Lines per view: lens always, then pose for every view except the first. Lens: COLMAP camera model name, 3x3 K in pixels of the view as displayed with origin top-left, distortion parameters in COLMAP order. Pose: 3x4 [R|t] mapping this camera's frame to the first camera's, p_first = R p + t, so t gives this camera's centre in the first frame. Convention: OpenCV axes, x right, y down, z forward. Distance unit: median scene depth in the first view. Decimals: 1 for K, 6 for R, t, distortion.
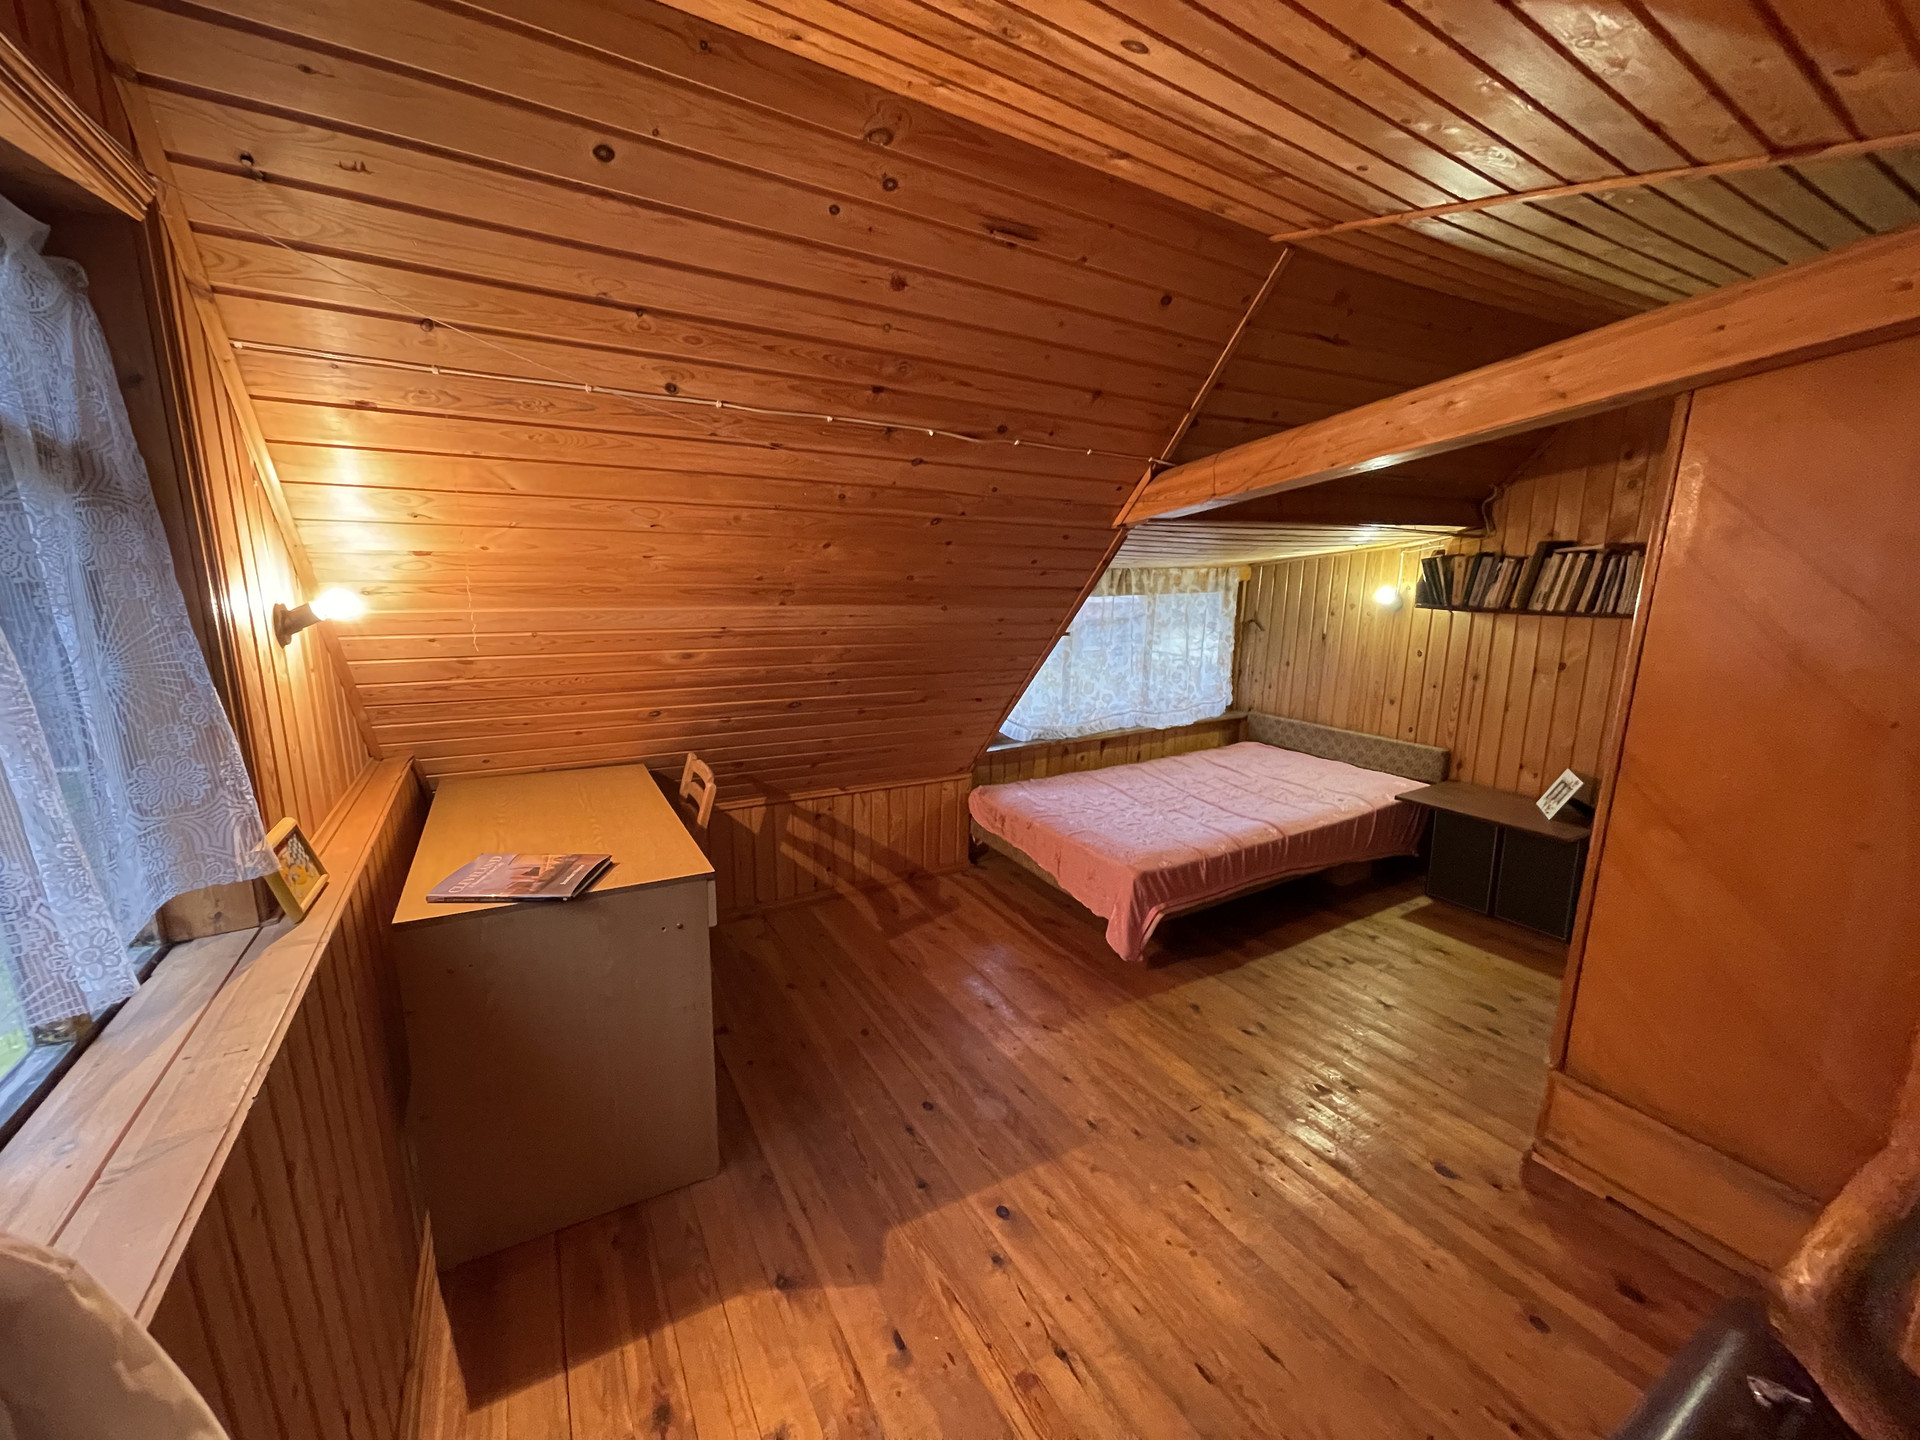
lens RADIAL K [[774.8, 0, 953.9], [0, 774.8, 727.8], [0, 0, 1]] dist [0.001942, 0.000265]
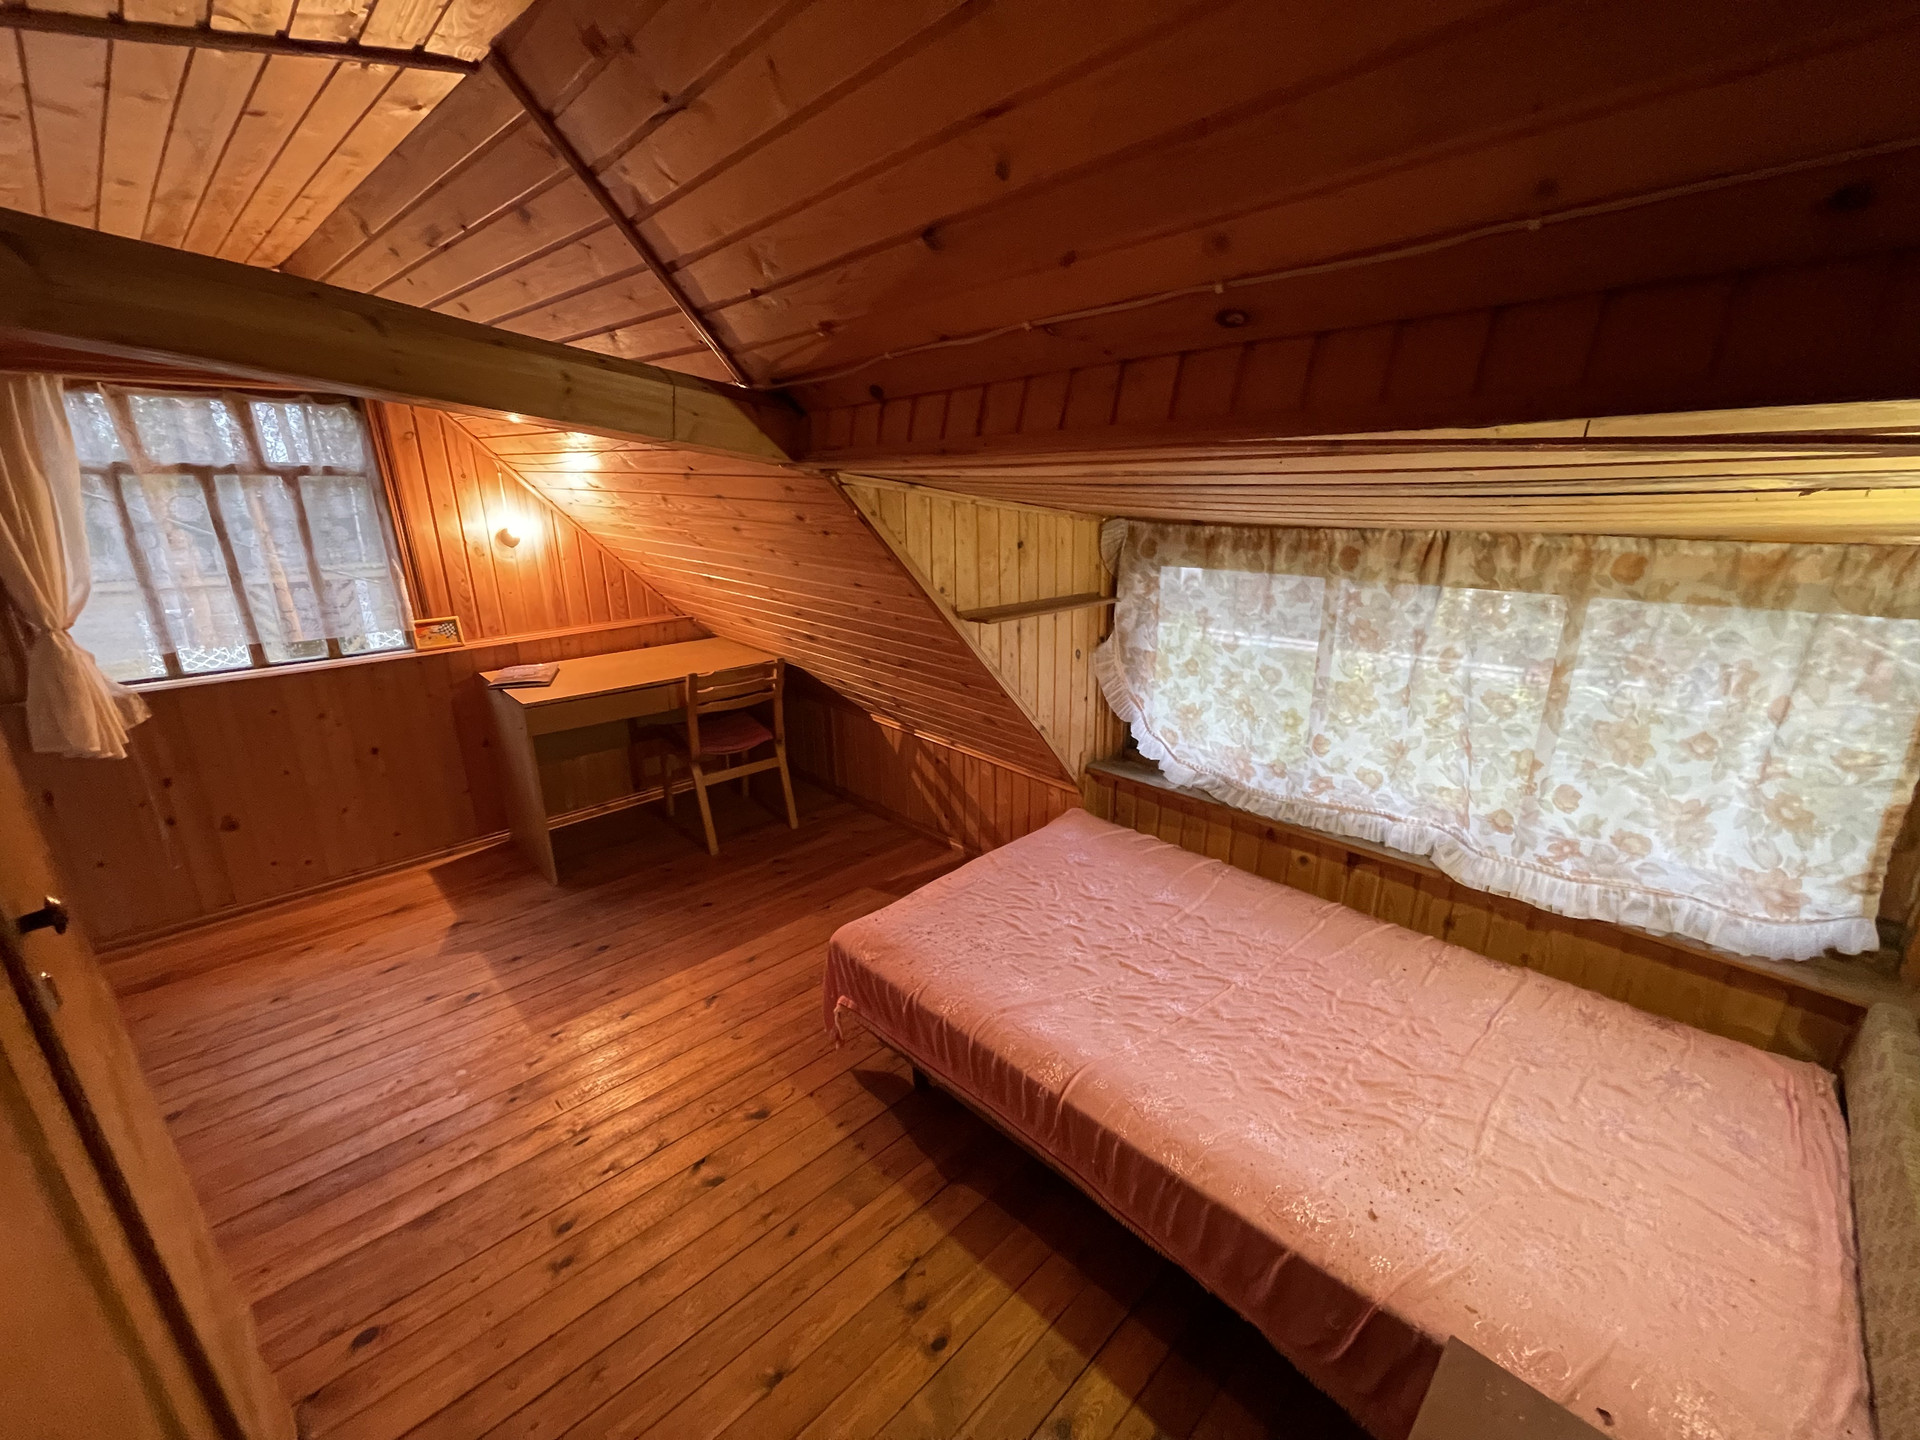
lens RADIAL K [[774.8, 0, 953.9], [0, 774.8, 727.8], [0, 0, 1]] dist [0.001942, 0.000265]
pose [[0.249671, 0.289462, -0.924054, 0.672331], [-0.195845, 0.949649, 0.244564, -0.160413], [0.948319, 0.119910, 0.293790, 0.637576]]
